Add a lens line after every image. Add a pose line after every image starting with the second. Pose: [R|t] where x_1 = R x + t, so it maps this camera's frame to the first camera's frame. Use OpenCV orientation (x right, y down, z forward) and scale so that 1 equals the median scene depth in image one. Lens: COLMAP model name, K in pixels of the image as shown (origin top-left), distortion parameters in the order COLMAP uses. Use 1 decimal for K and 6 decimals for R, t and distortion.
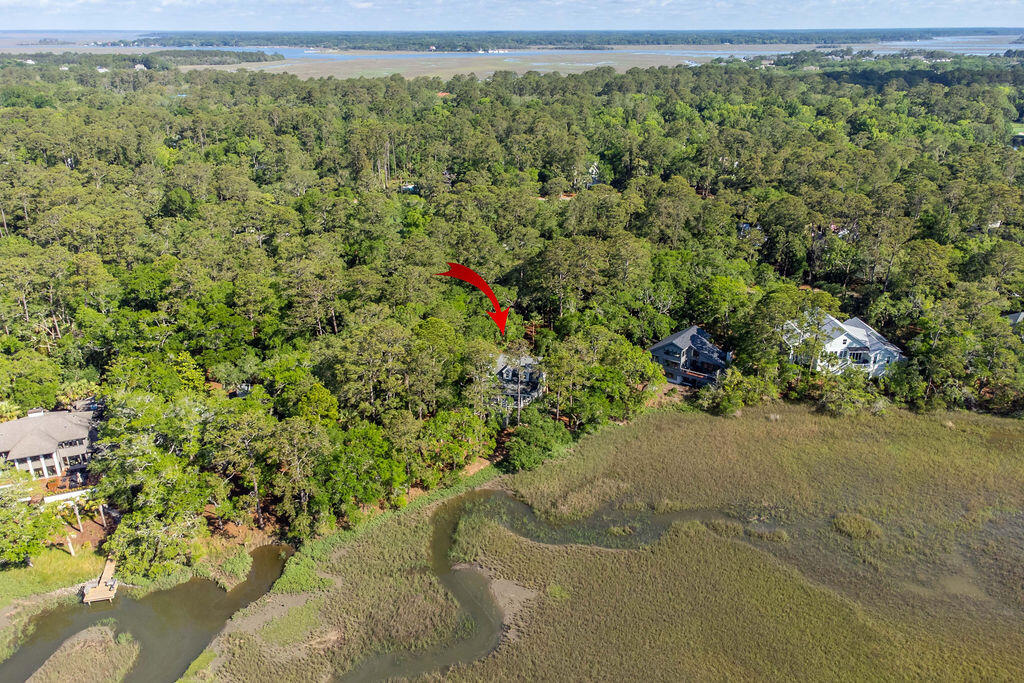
lens RADIAL K [[707.4, 0, 485.9], [0, 707.4, 366.2], [0, 0, 1]] dist [0.006245, -0.005122]
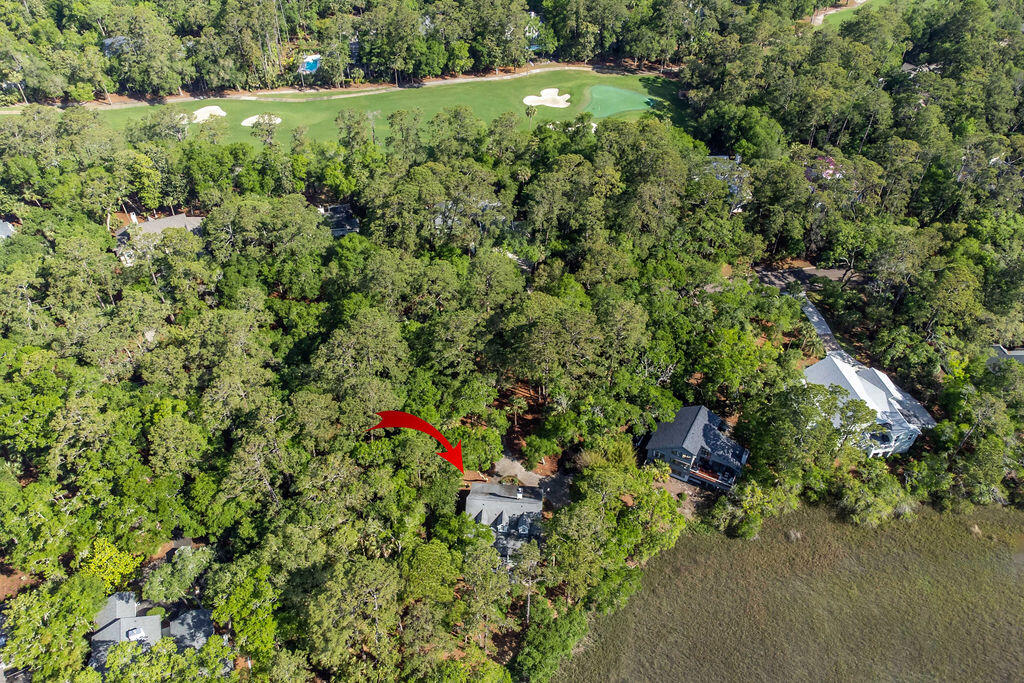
lens RADIAL K [[707.4, 0, 485.9], [0, 707.4, 366.2], [0, 0, 1]] dist [0.006245, -0.005122]
pose [[0.990414, -0.095382, 0.099911, -0.052404], [0.059021, 0.946181, 0.318212, -0.415725], [-0.124885, -0.309265, 0.942740, 0.240976]]
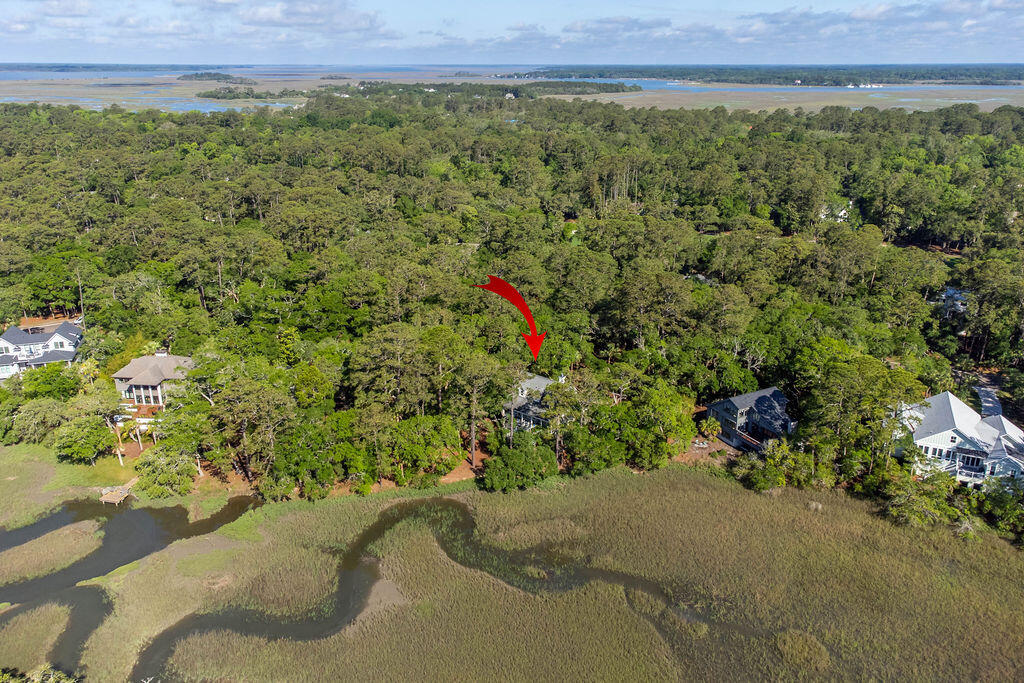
lens RADIAL K [[698.3, 0, 512.0], [0, 698.3, 341.5], [0, 0, 1]] dist [-0.009301, 0.026517]
pose [[0.906224, 0.158672, -0.391895, 0.347140], [-0.183587, 0.982642, -0.026674, -0.030831], [0.380860, 0.096119, 0.919623, 0.066761]]
